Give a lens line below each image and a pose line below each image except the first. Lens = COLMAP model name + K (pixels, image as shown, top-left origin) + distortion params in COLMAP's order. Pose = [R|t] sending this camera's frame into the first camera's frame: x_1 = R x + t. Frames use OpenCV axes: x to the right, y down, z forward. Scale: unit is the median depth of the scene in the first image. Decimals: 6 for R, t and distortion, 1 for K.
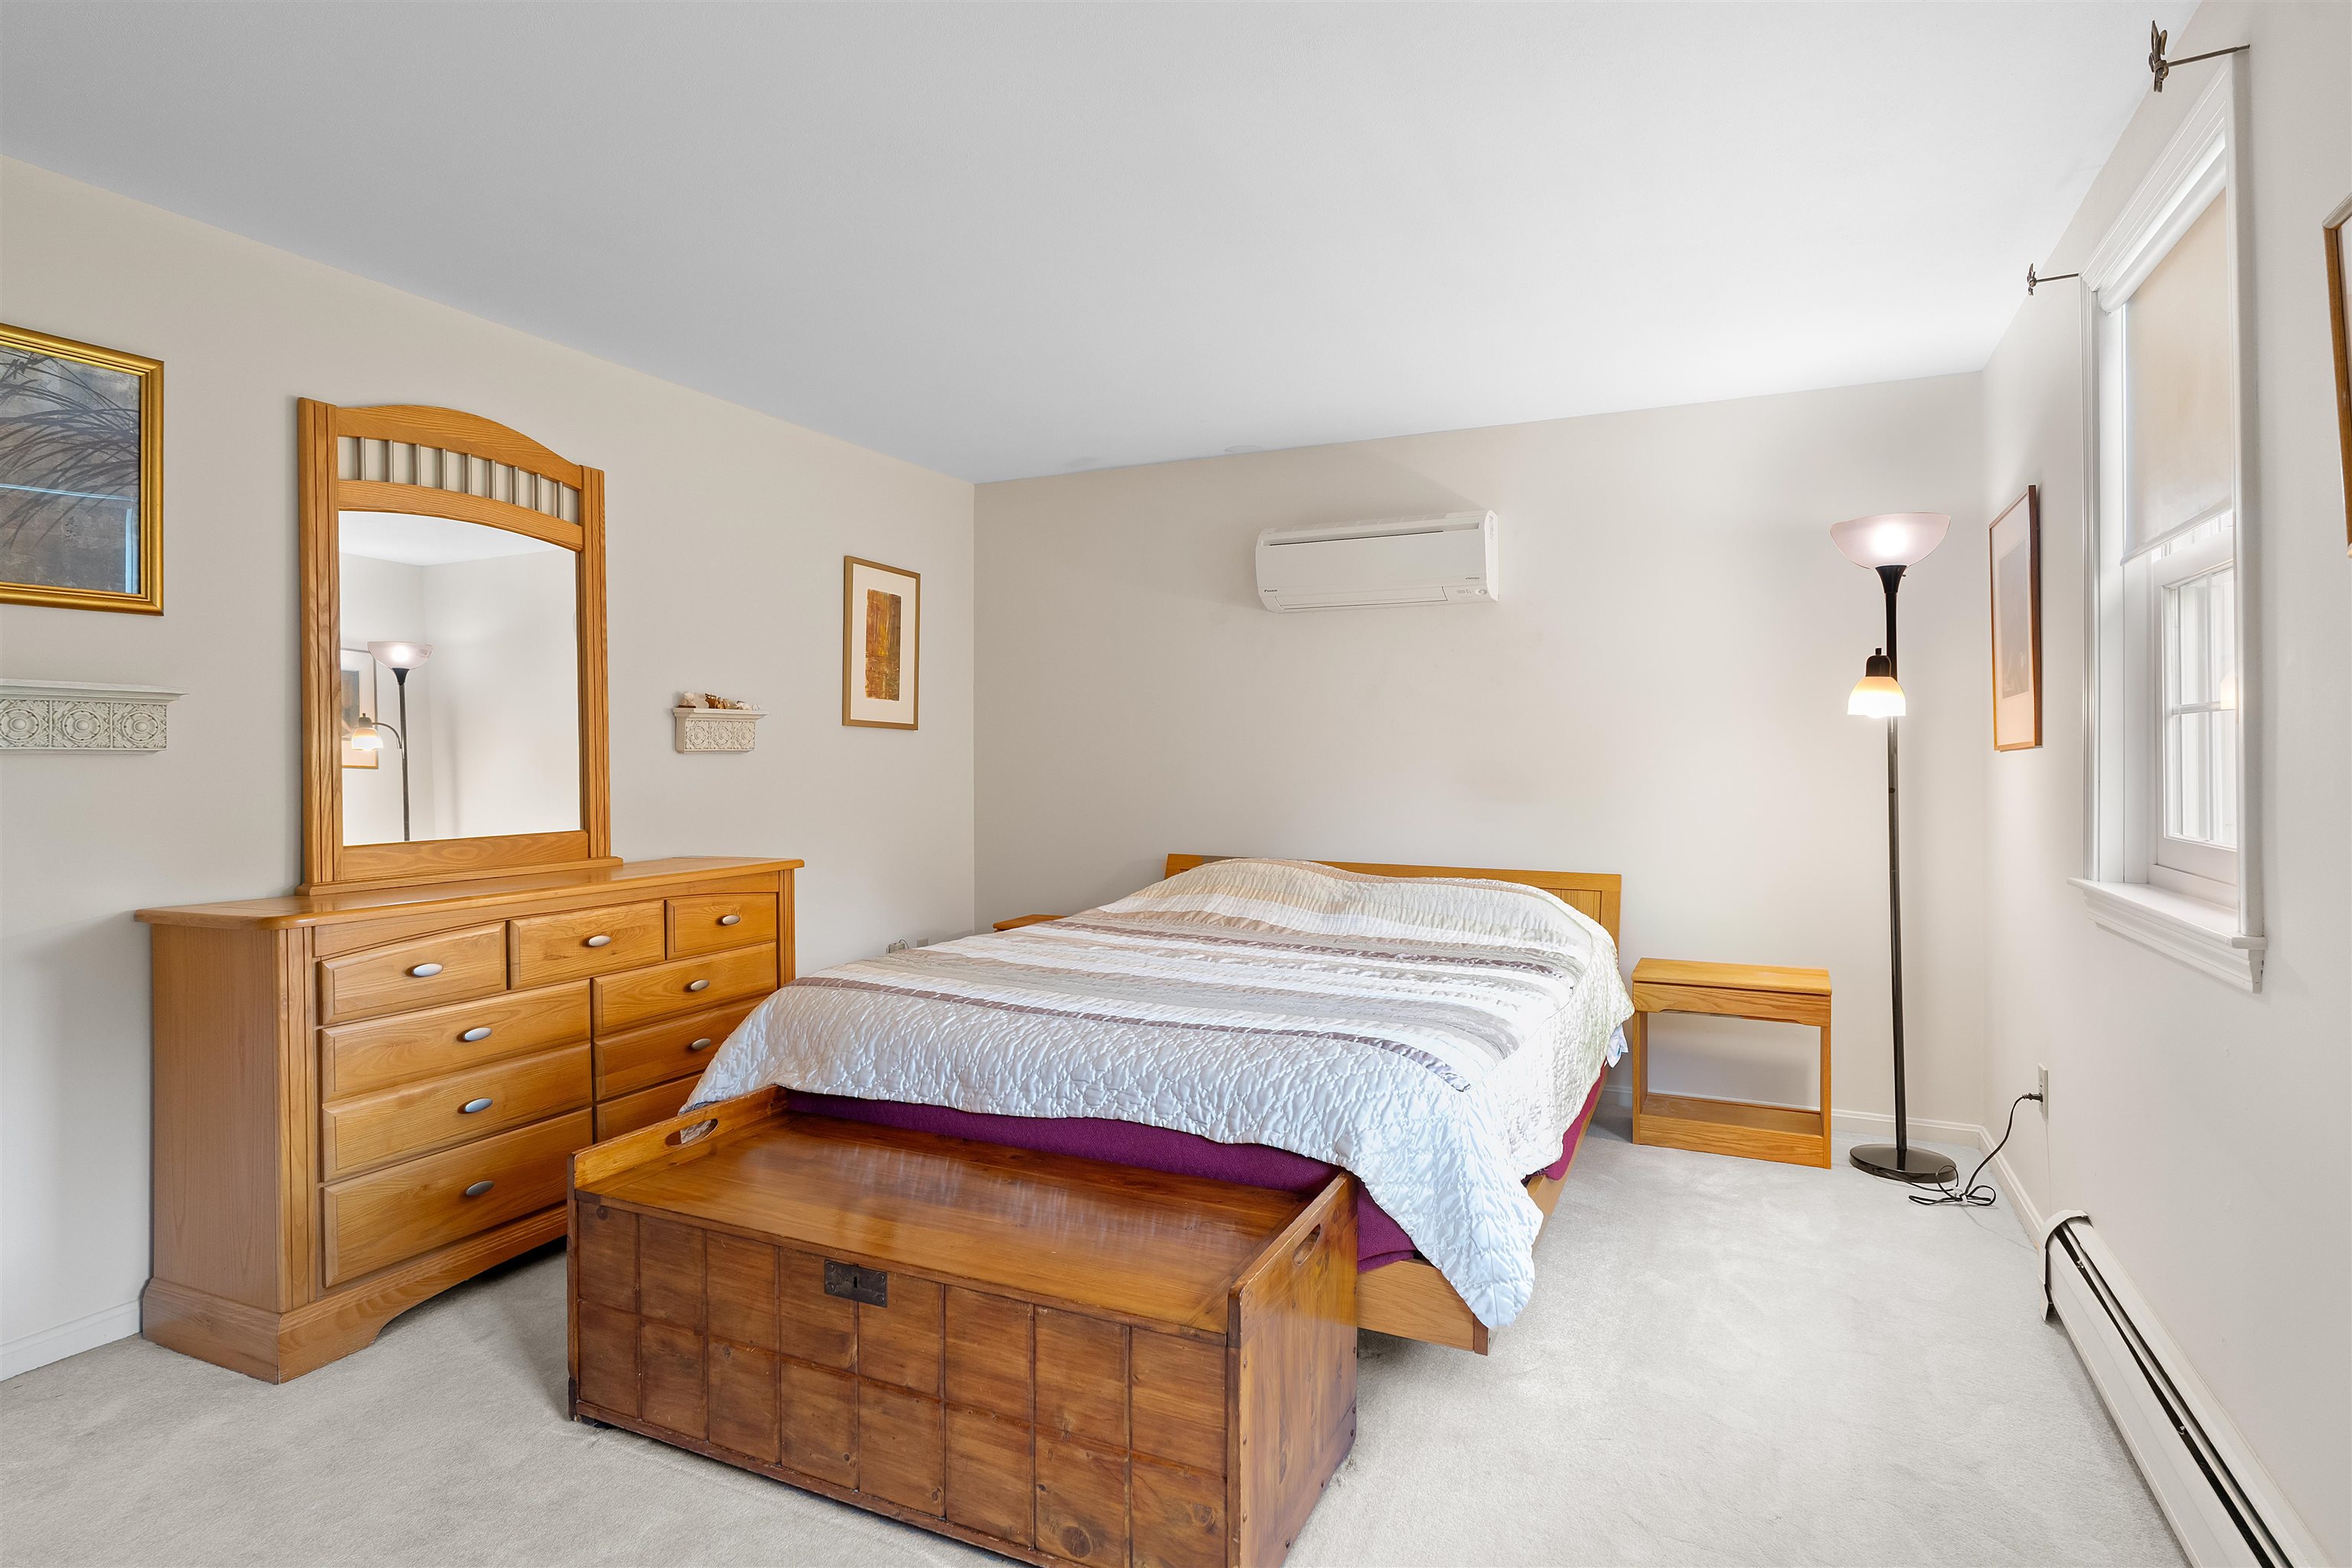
lens RADIAL K [[1223.7, 0, 1170.7], [0, 1223.7, 759.7], [0, 0, 1]] dist [-0.003706, 0.002676]
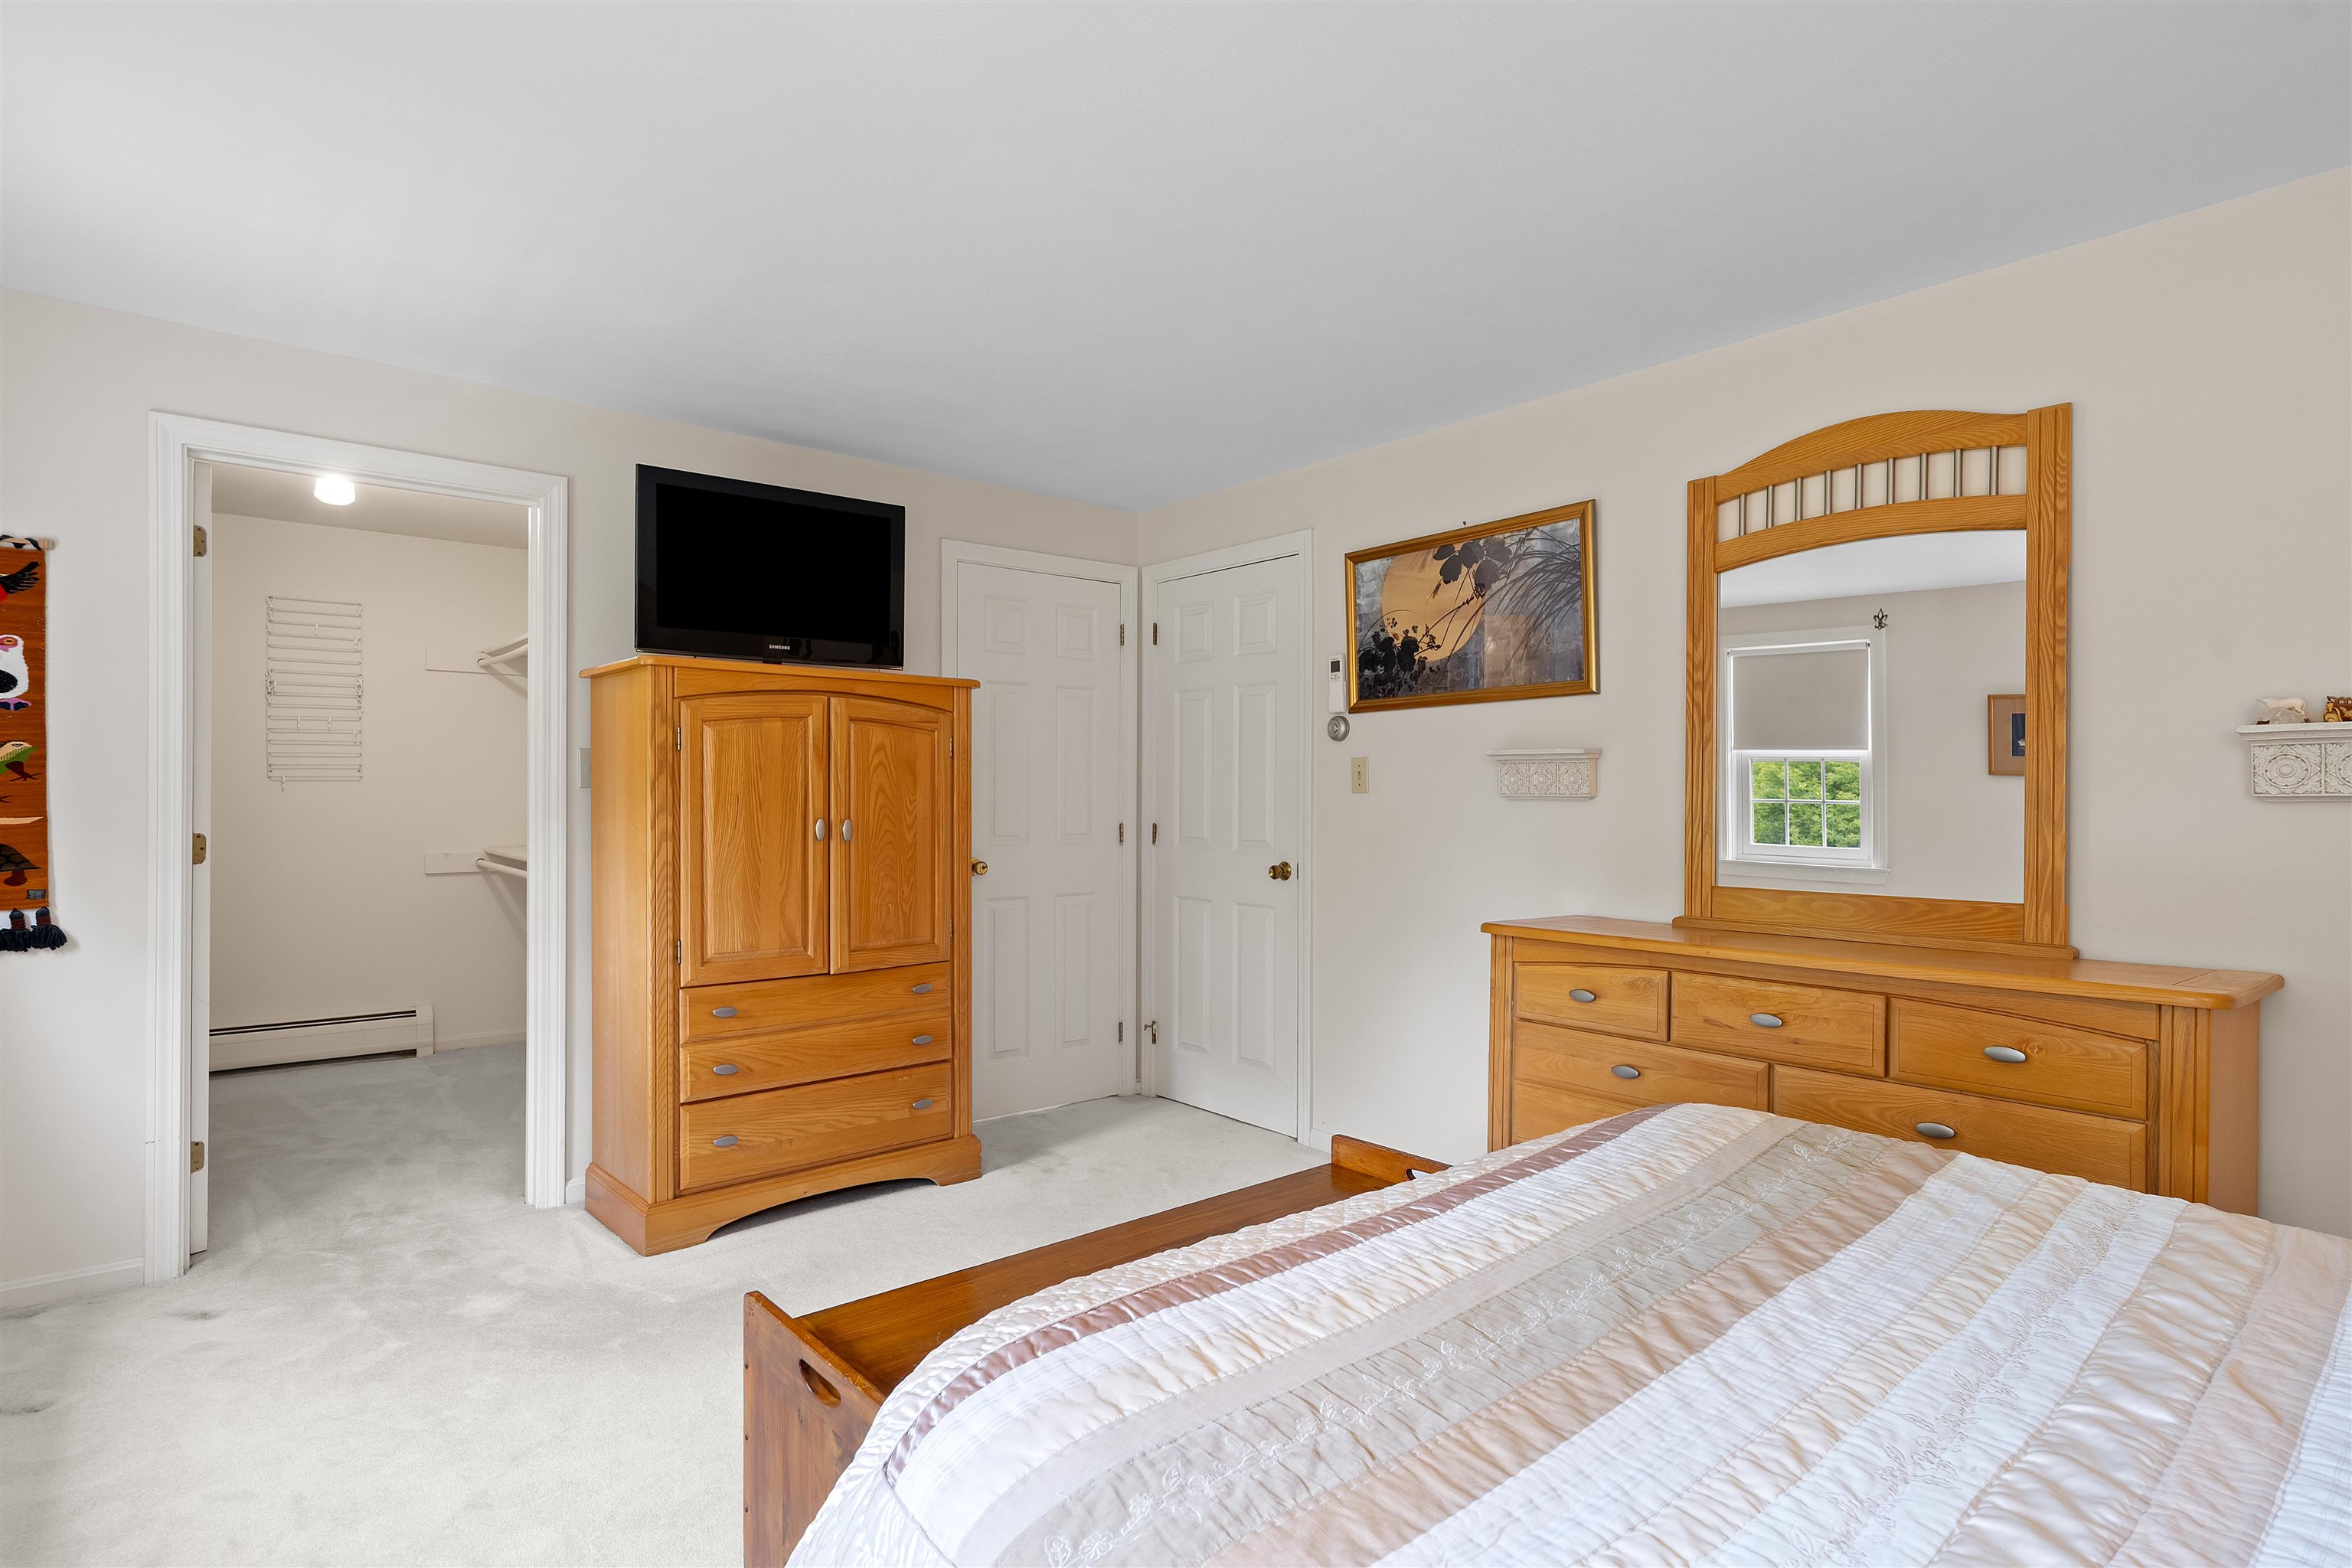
lens RADIAL K [[1223.7, 0, 1186.2], [0, 1223.7, 788.7], [0, 0, 1]] dist [-0.003706, 0.002676]
pose [[-0.413733, -0.004160, -0.910389, 0.449283], [-0.005097, 0.999984, -0.002253, -0.008868], [0.910384, 0.003709, -0.413748, 0.937884]]
